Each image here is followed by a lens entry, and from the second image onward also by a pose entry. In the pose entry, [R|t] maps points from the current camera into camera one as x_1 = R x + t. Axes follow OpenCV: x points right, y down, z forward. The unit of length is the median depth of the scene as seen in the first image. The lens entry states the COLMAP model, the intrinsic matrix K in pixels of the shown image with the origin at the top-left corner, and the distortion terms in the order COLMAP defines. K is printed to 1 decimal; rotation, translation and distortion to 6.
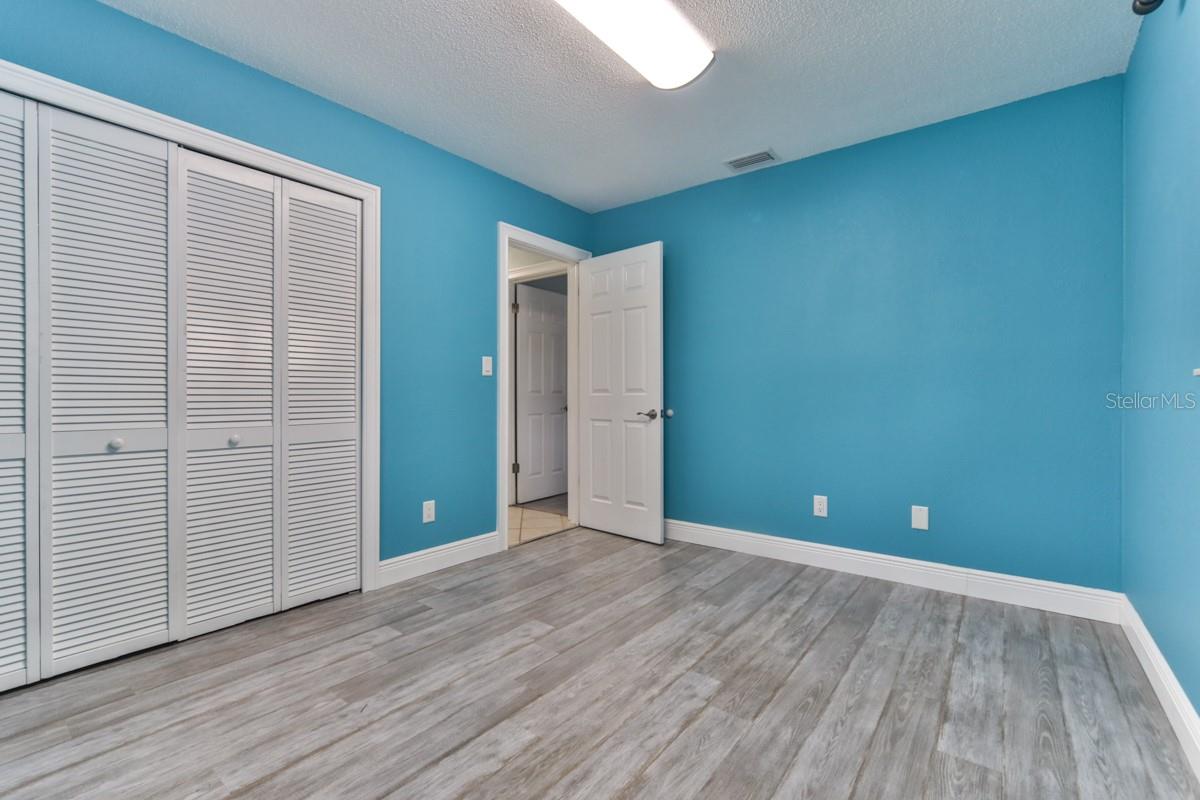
lens RADIAL K [[524.4, 0, 599.8], [0, 524.4, 398.5], [0, 0, 1]] dist [-0.006168, 0.003612]
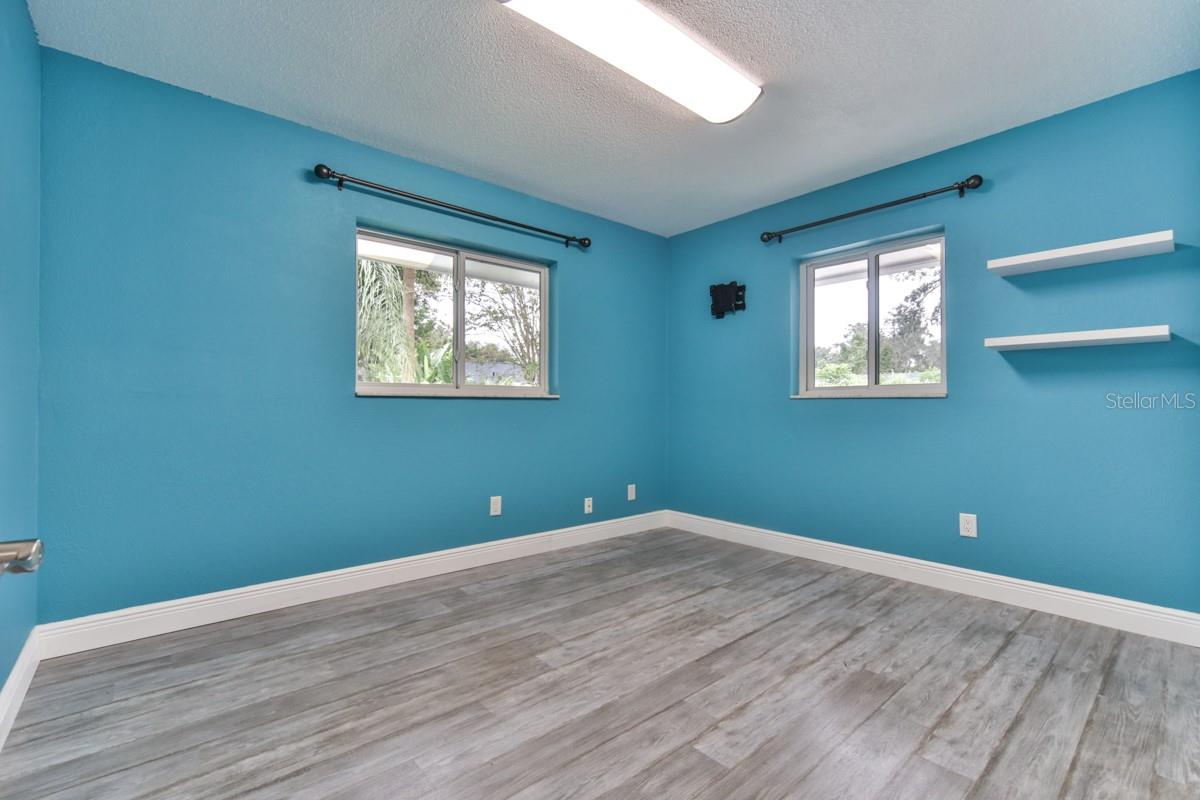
lens RADIAL K [[524.4, 0, 599.9], [0, 524.4, 402.4], [0, 0, 1]] dist [-0.006168, 0.003612]
pose [[-0.980834, -0.001458, 0.194837, -0.127835], [-0.001447, 0.999999, 0.000200, -0.004399], [-0.194838, -0.000085, -0.980836, 2.176300]]
